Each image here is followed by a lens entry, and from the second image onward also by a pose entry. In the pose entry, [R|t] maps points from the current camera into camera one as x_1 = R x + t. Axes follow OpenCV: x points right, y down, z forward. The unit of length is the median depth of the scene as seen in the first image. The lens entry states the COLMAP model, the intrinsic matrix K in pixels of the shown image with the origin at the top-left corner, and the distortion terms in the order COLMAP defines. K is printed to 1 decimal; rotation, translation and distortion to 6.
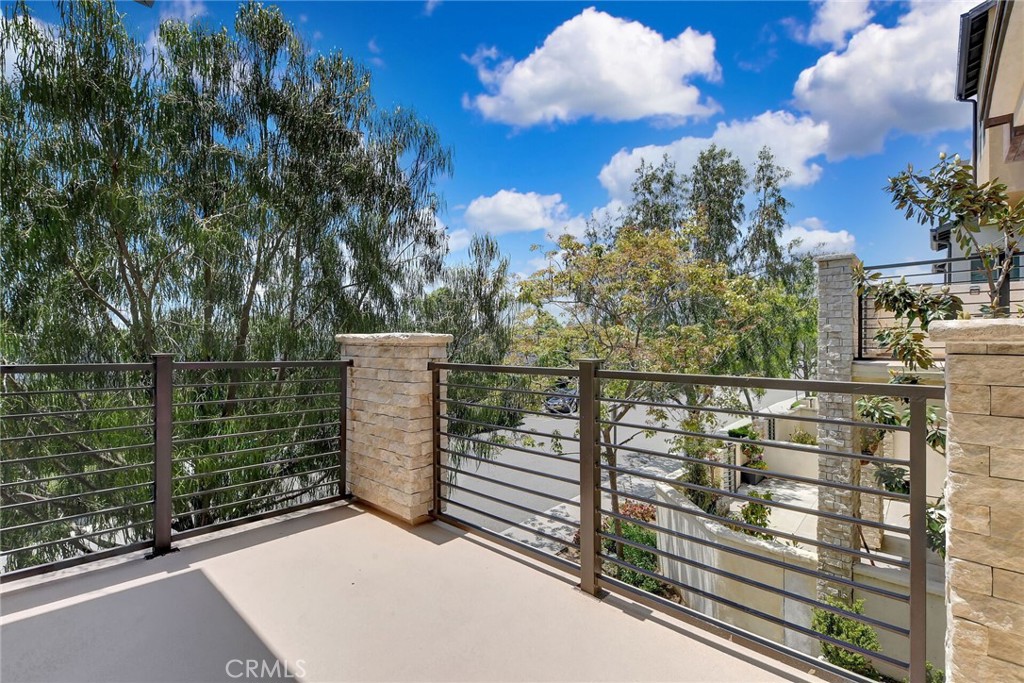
lens RADIAL K [[449.3, 0, 509.8], [0, 449.3, 343.2], [0, 0, 1]] dist [0.027277, -0.015814]
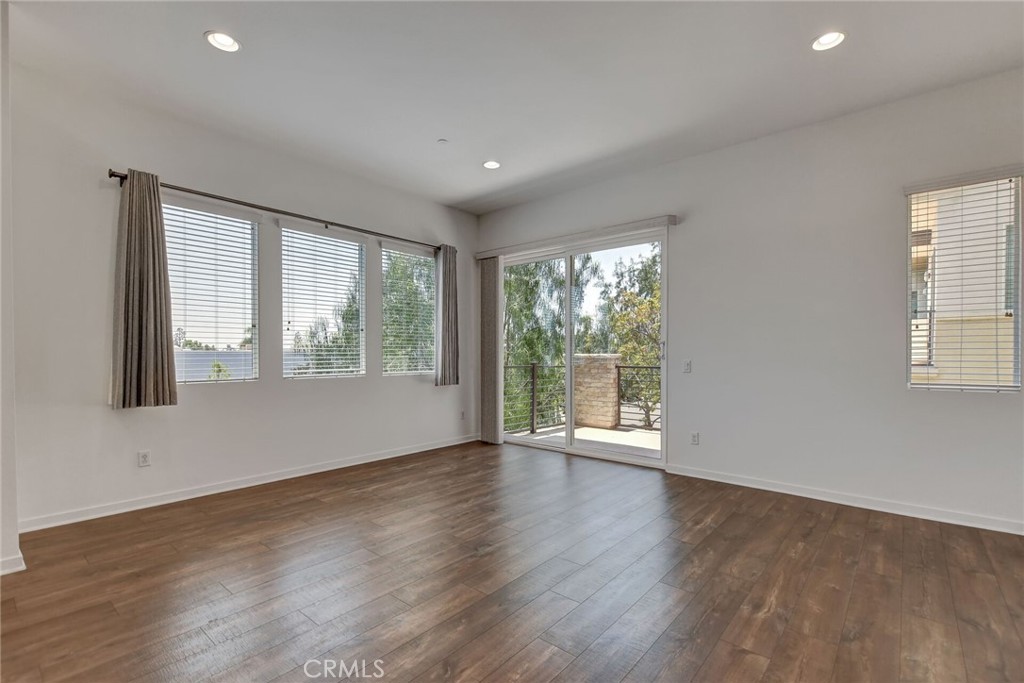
lens RADIAL K [[463.5, 0, 510.6], [0, 463.5, 349.0], [0, 0, 1]] dist [0.031251, -0.016459]
pose [[0.998523, 0.001095, 0.054313, -0.913326], [-0.001045, 0.999999, -0.000962, -0.048189], [-0.054314, 0.000904, 0.998523, -1.589911]]
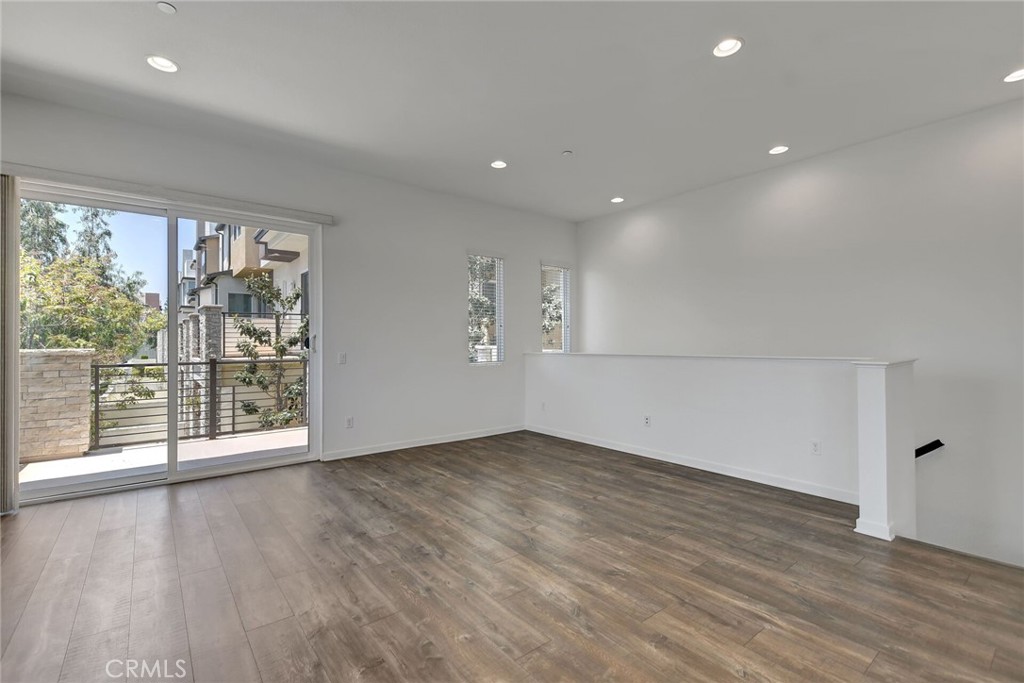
lens RADIAL K [[449.3, 0, 509.8], [0, 449.3, 343.2], [0, 0, 1]] dist [0.027277, -0.015814]
pose [[0.144848, -0.000115, 0.989454, -1.750508], [-0.002851, 0.999996, 0.000534, -0.051526], [-0.989450, -0.002899, 0.144847, -0.945144]]
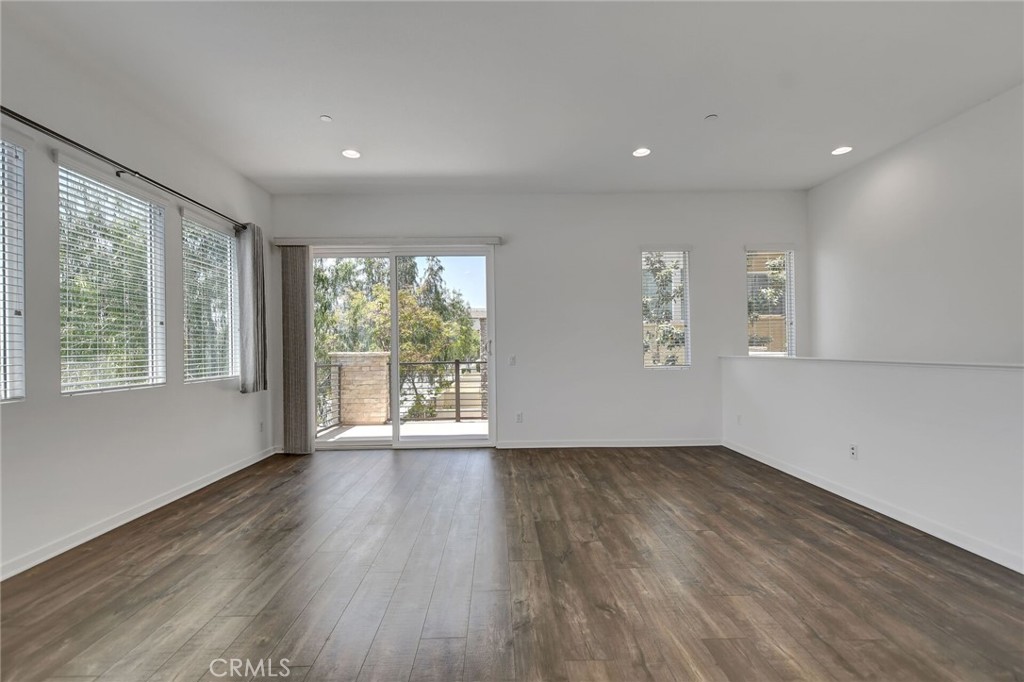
lens RADIAL K [[449.3, 0, 509.8], [0, 449.3, 342.7], [0, 0, 1]] dist [0.027277, -0.015814]
pose [[0.707853, -0.000205, 0.706360, -1.539175], [0.007775, 0.999942, -0.007502, -0.050721], [-0.706317, 0.010802, 0.707813, -1.393264]]
